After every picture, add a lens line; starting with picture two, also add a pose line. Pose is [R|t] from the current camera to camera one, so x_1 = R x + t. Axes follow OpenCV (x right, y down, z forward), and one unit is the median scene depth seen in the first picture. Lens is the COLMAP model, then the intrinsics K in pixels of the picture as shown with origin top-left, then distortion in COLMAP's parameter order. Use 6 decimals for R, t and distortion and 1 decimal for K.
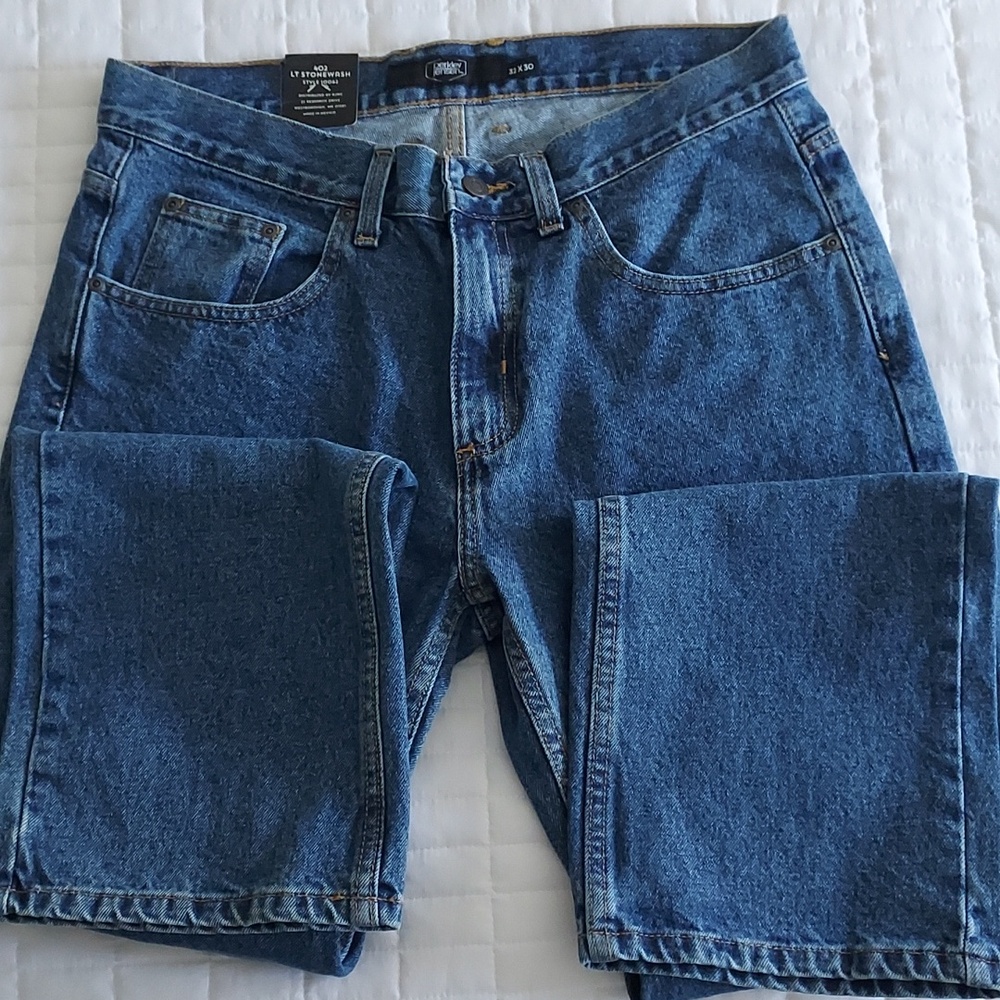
lens RADIAL K [[1980.7, 0, 500.0], [0, 1980.7, 500.0], [0, 0, 1]] dist [0.068911, 0.102956]
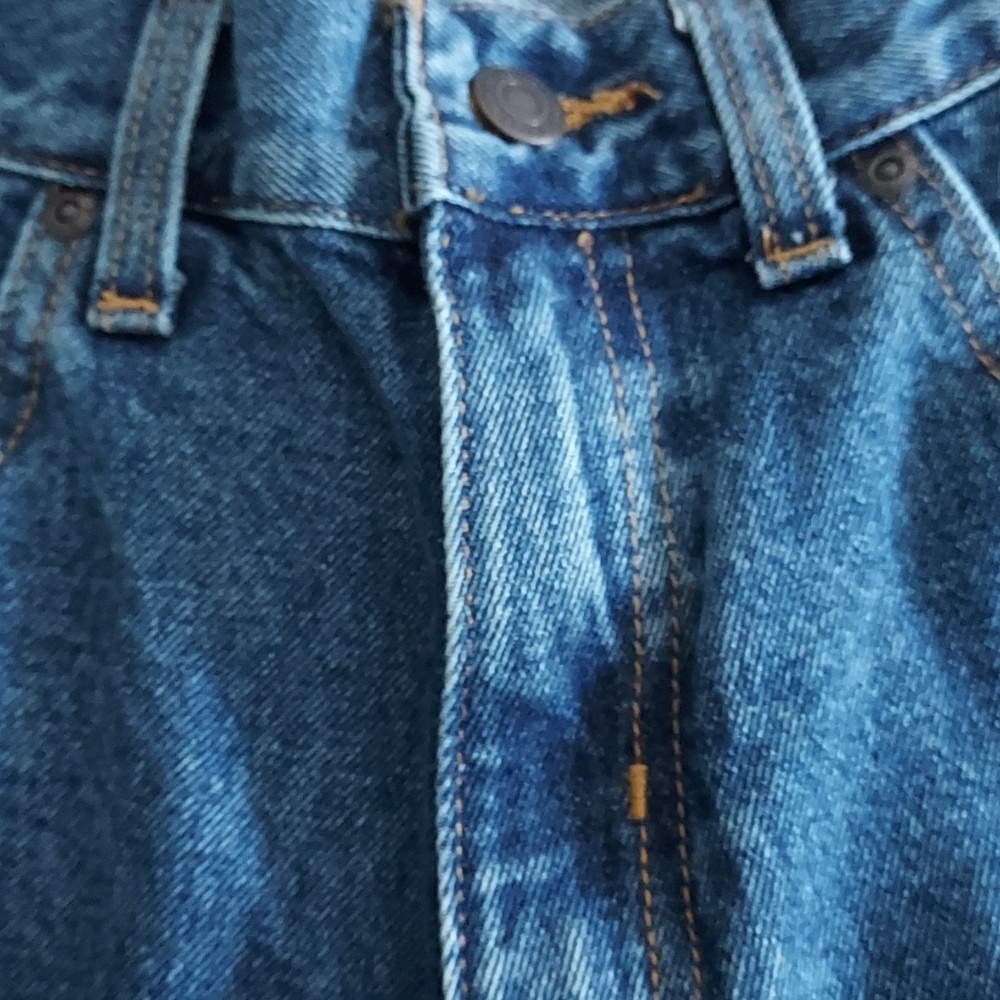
lens RADIAL K [[1980.7, 0, 500.0], [0, 1980.7, 500.0], [0, 0, 1]] dist [0.068911, 0.102956]
pose [[0.999686, -0.017883, -0.017561, -0.011234], [0.019103, 0.997222, 0.072000, -0.124743], [0.016225, -0.072313, 0.997250, 0.728156]]
